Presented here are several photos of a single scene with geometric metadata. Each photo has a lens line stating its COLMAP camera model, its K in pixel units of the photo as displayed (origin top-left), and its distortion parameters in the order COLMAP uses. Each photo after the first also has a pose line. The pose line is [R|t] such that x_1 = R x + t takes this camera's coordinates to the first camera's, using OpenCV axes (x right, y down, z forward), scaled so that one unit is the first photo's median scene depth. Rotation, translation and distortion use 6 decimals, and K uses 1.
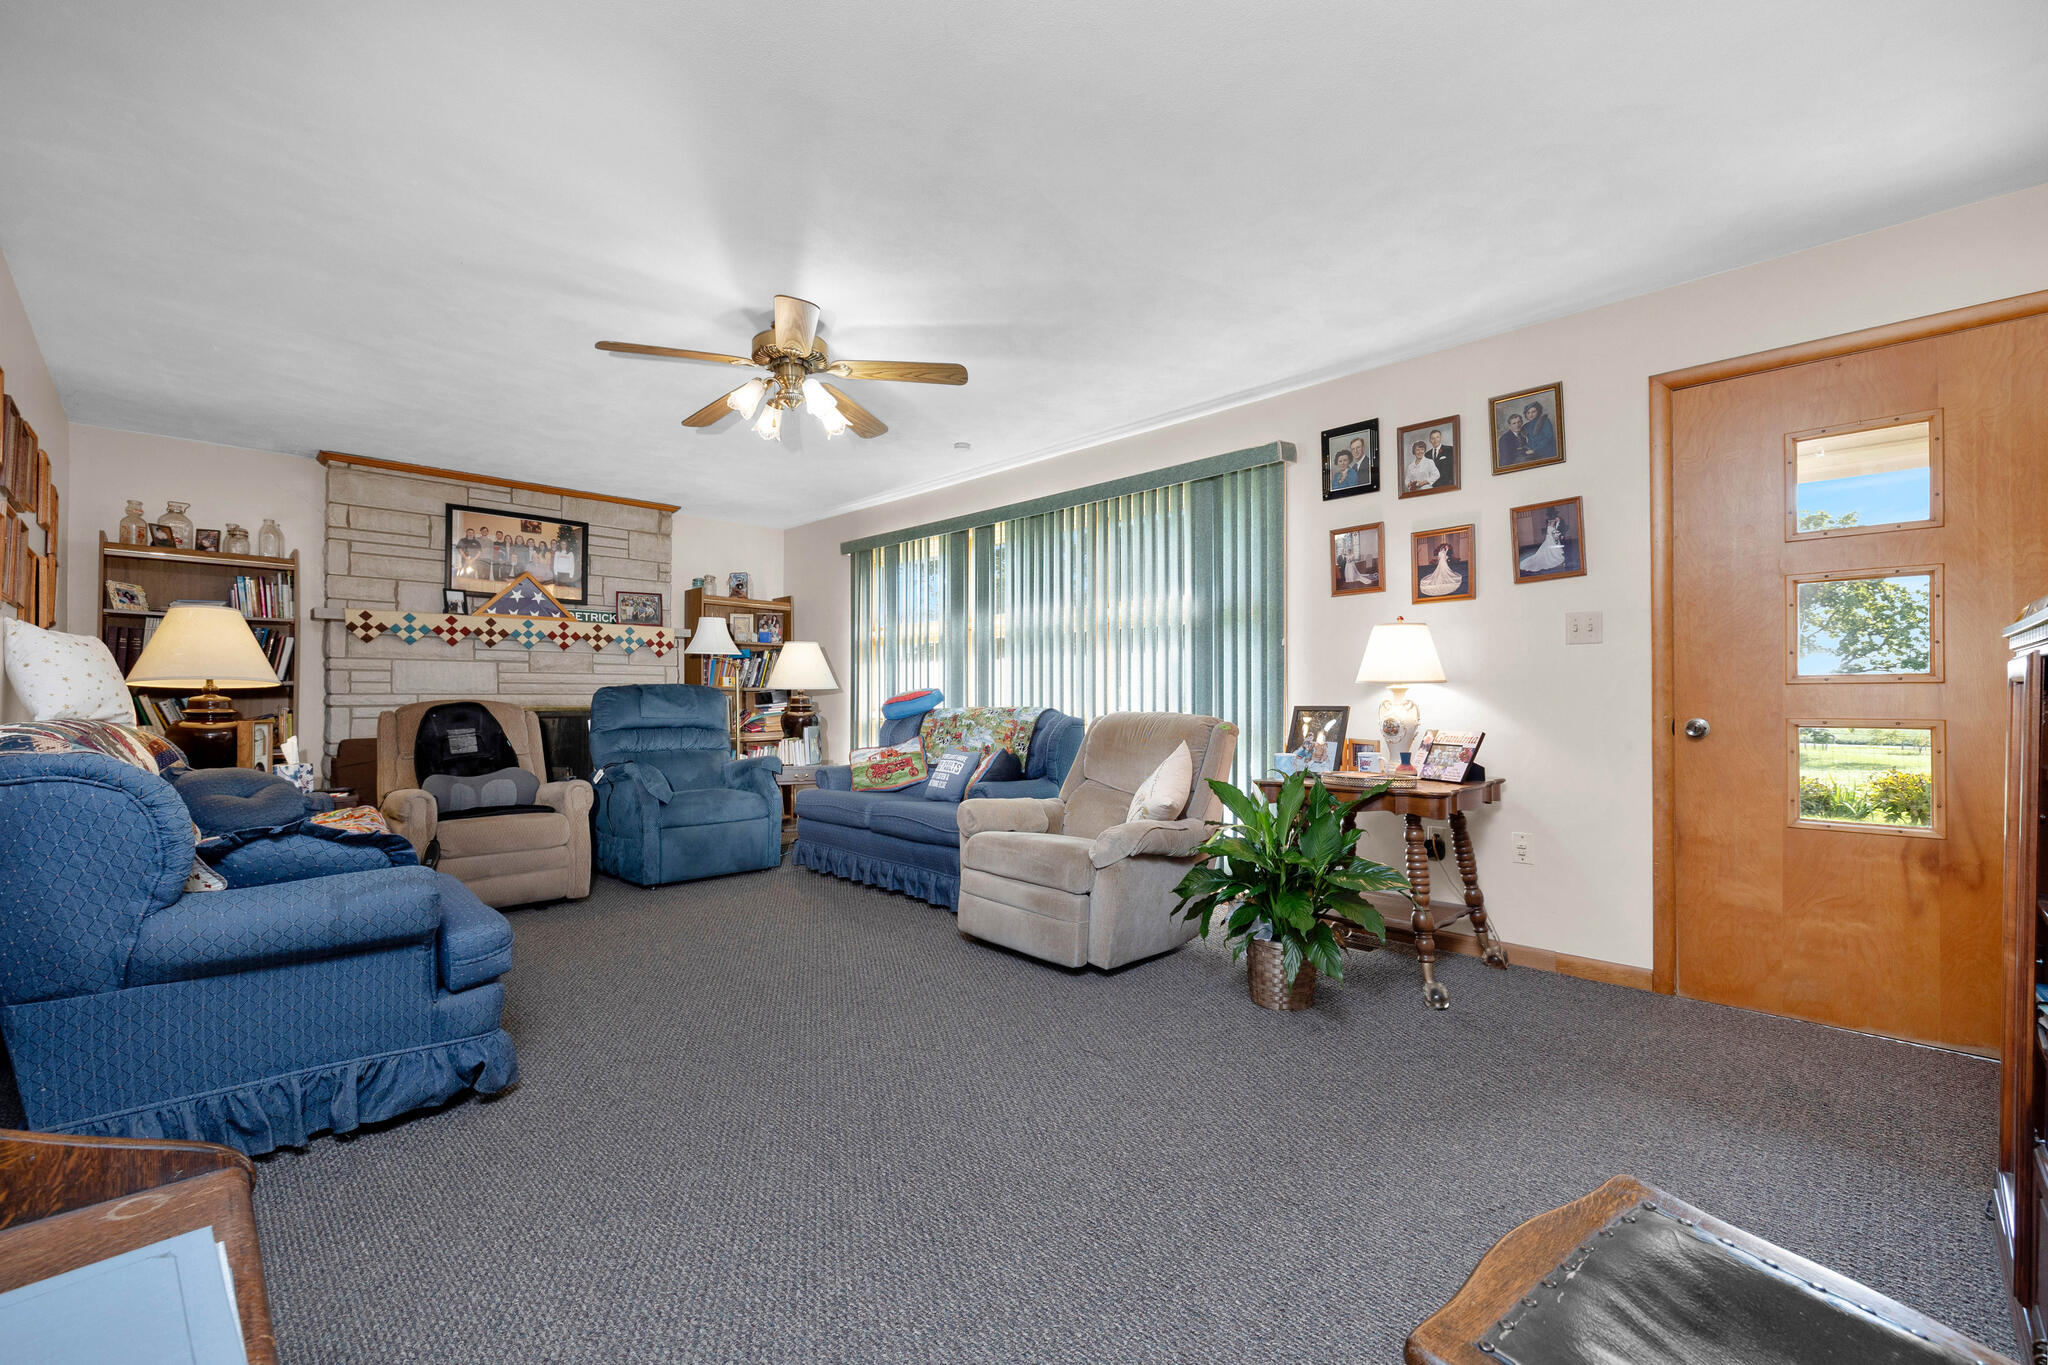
lens RADIAL K [[853.5, 0, 1031.2], [0, 853.5, 695.4], [0, 0, 1]] dist [-0.001722, -0.000126]
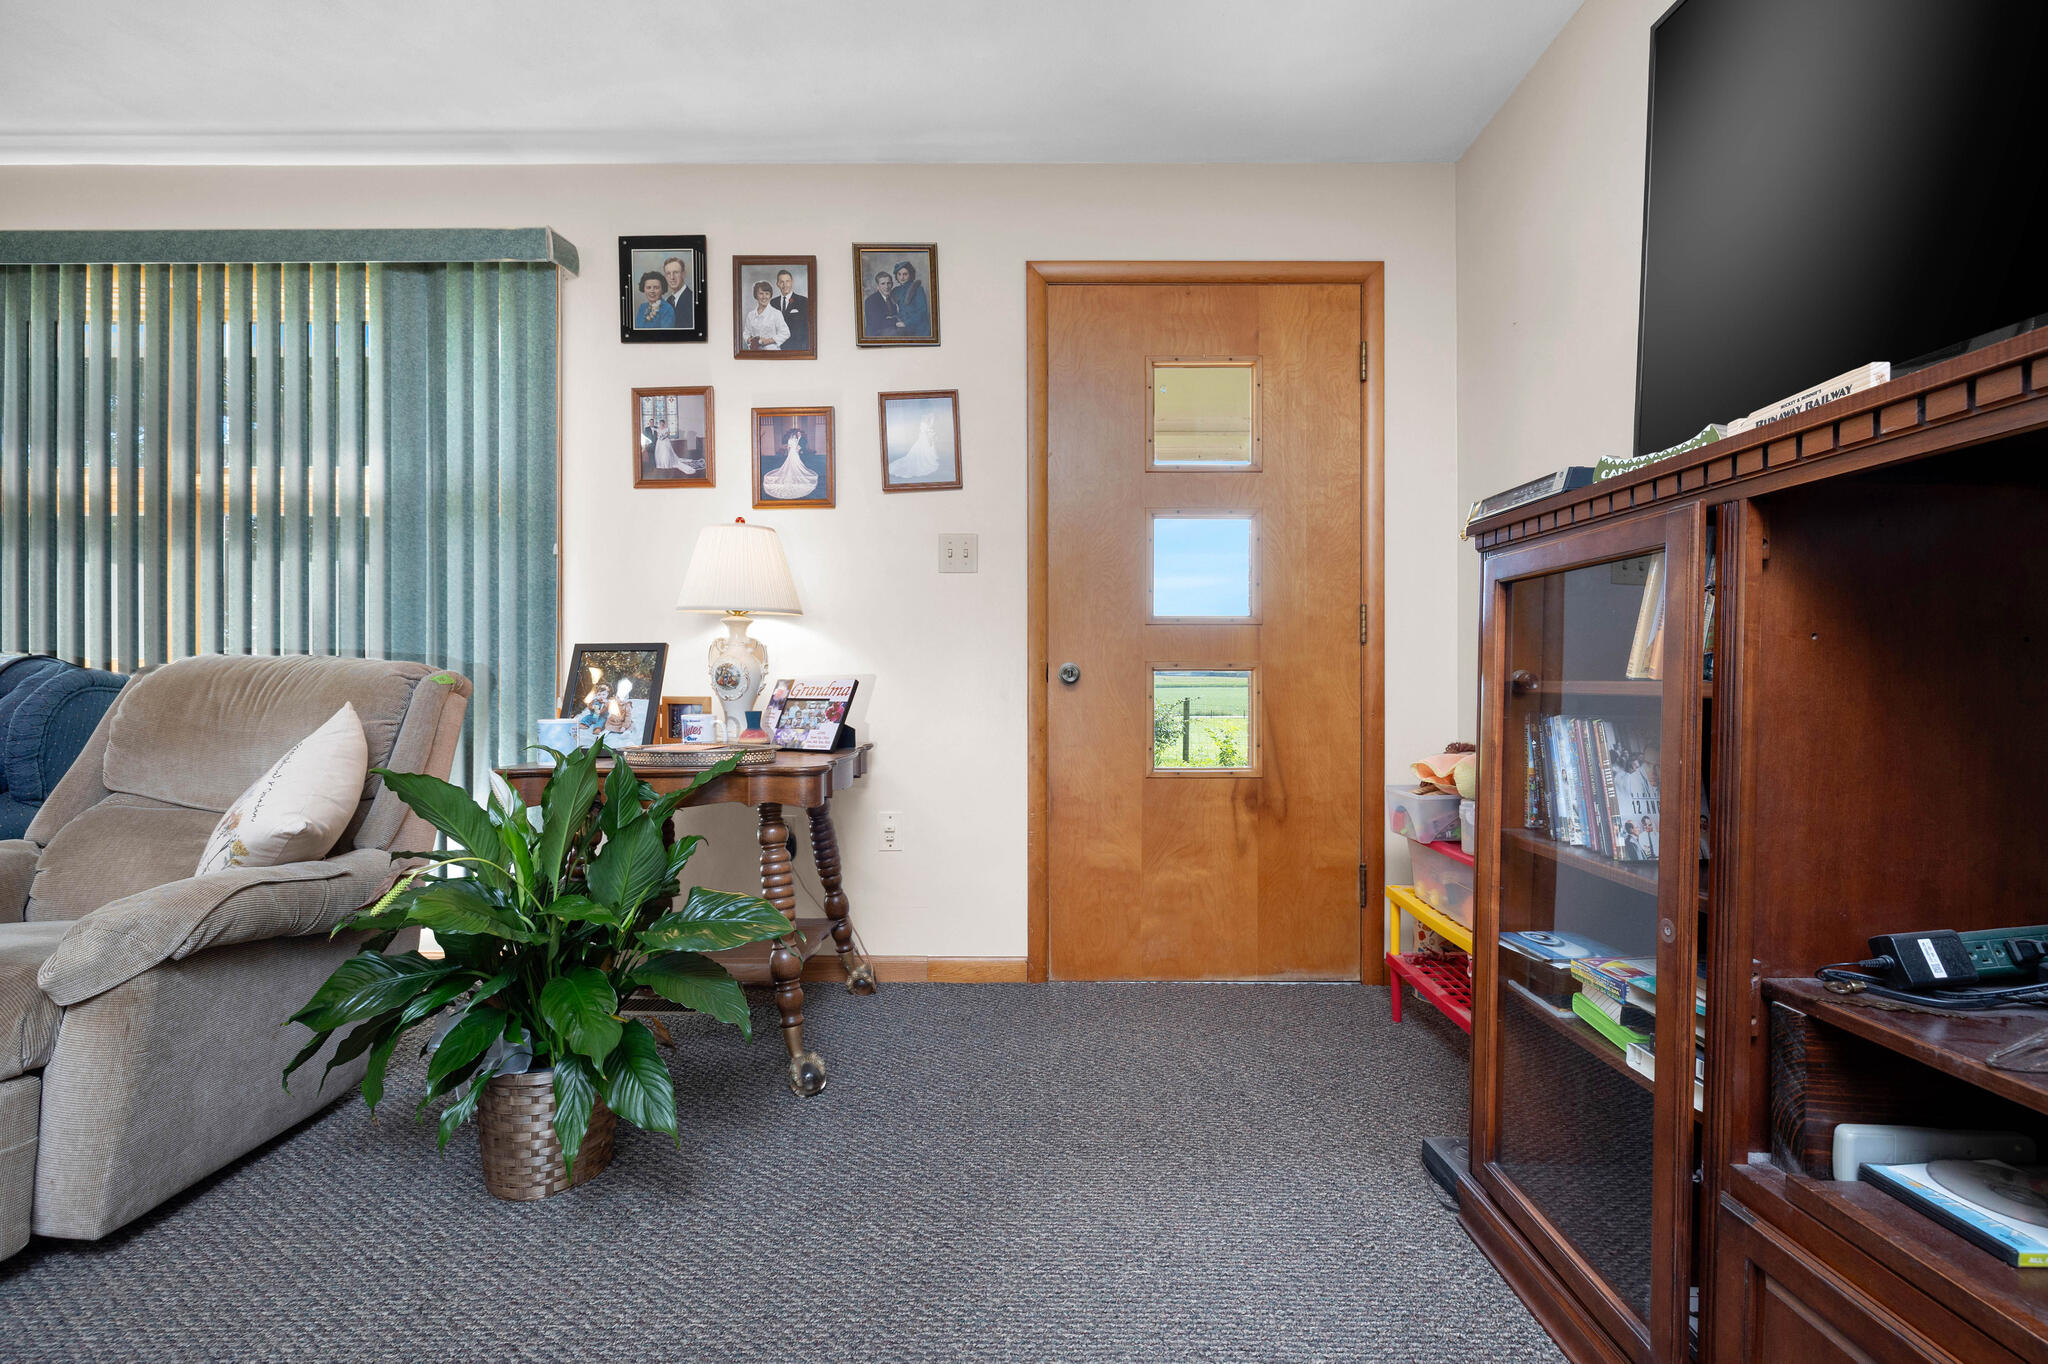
lens RADIAL K [[853.5, 0, 1027.5], [0, 853.5, 683.1], [0, 0, 1]] dist [-0.001722, -0.000126]
pose [[0.701102, 0.001009, 0.713060, 0.108648], [-0.003934, 0.999989, 0.002454, 0.041523], [-0.713050, -0.004525, 0.701099, 0.368782]]
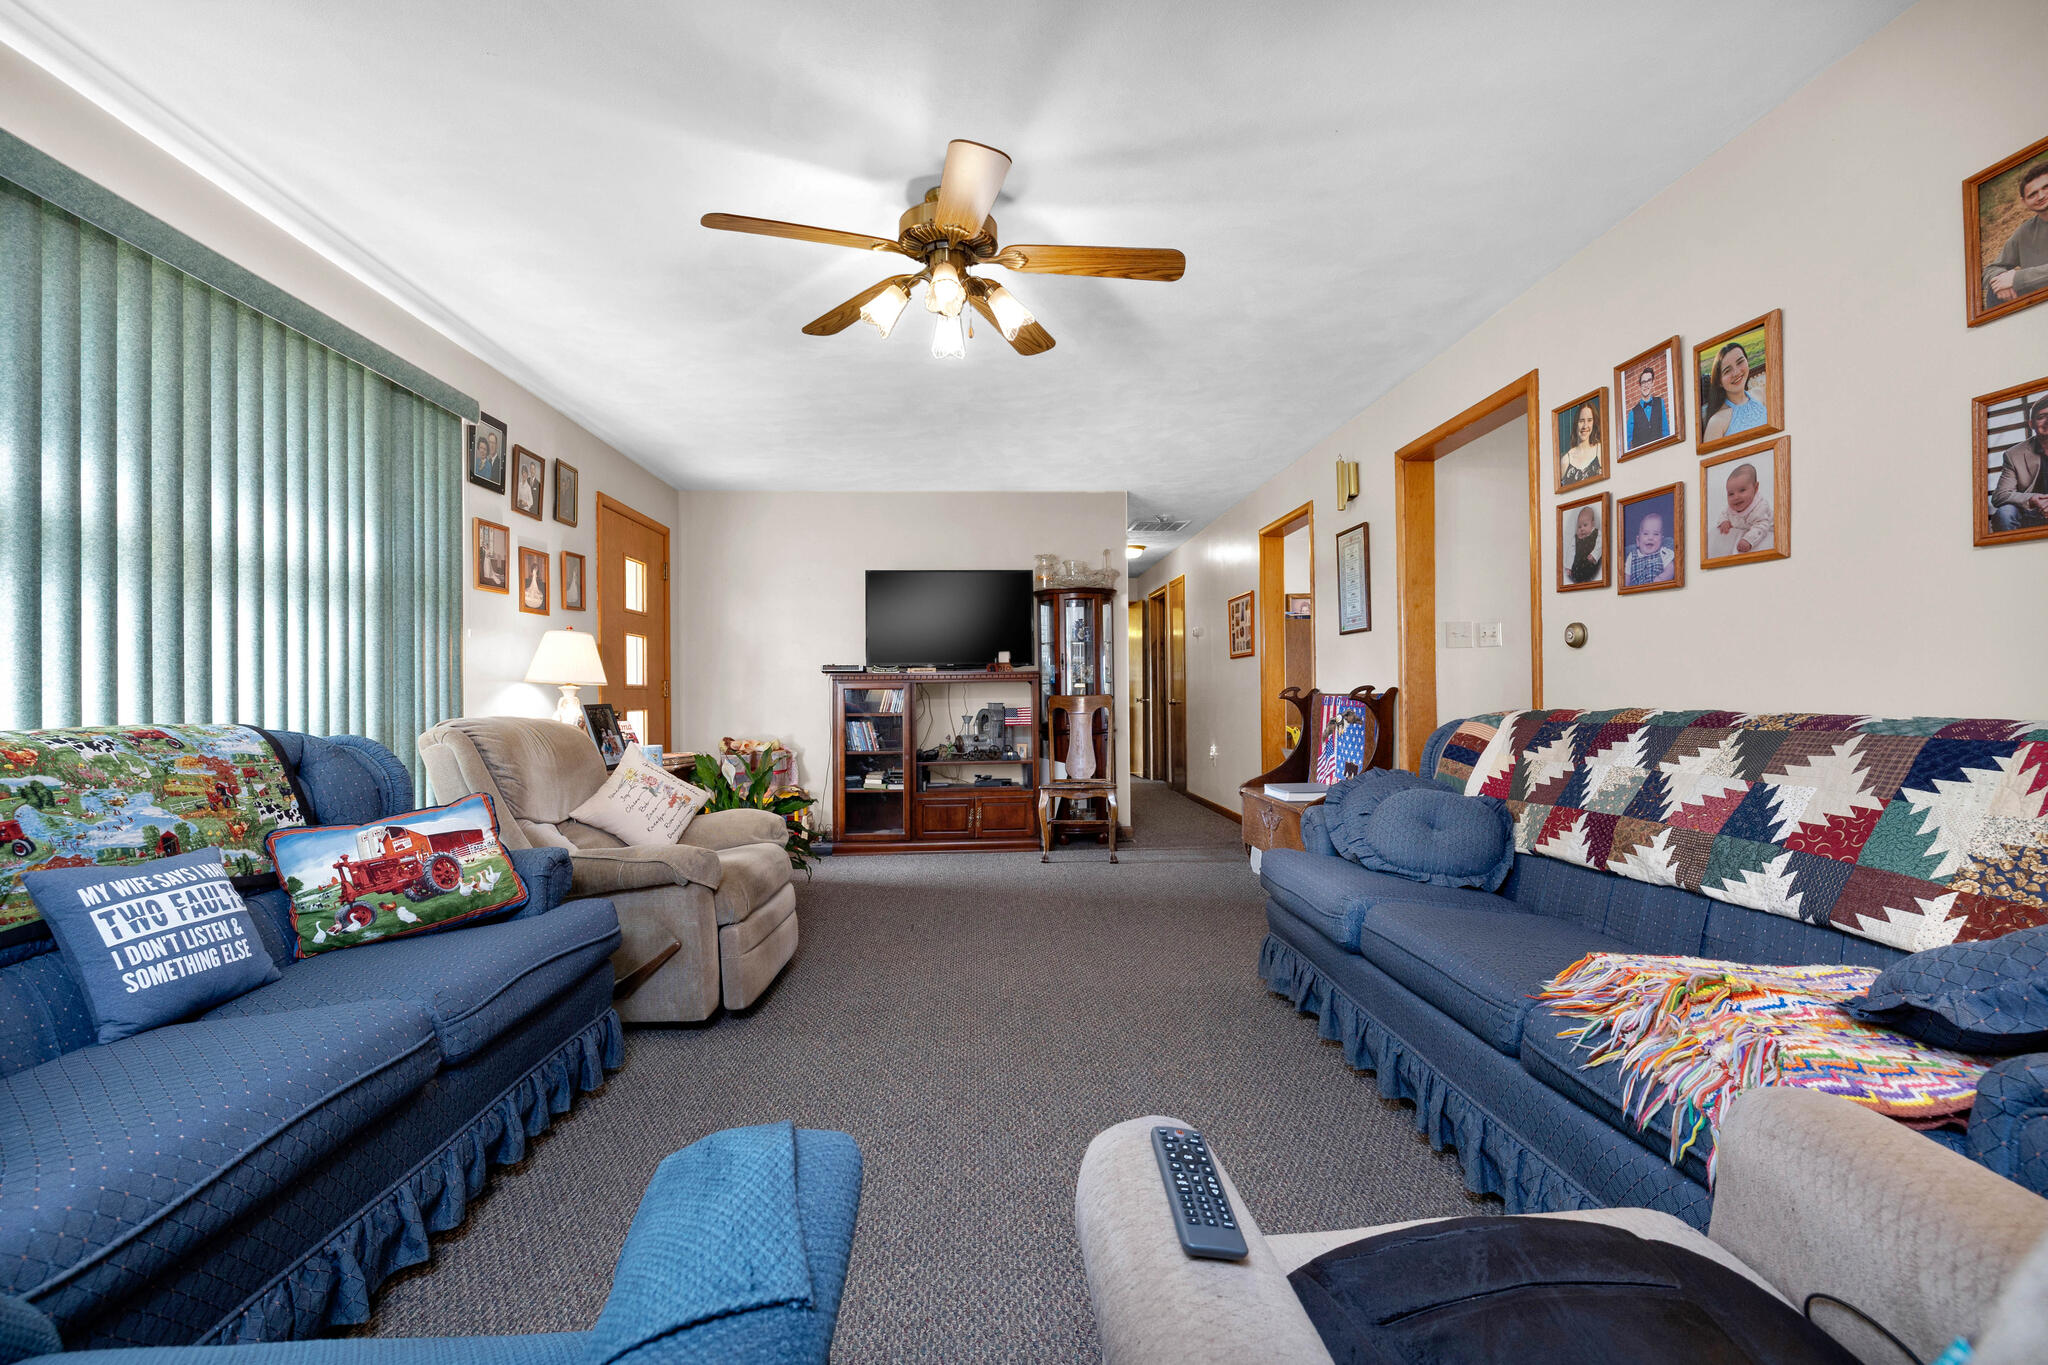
lens RADIAL K [[853.5, 0, 1027.4], [0, 853.5, 692.1], [0, 0, 1]] dist [-0.001722, -0.000126]
pose [[-0.742893, 0.018096, 0.669165, -0.847228], [0.013817, 0.999836, -0.011699, 0.020431], [-0.669267, 0.000554, -0.743021, 1.528904]]
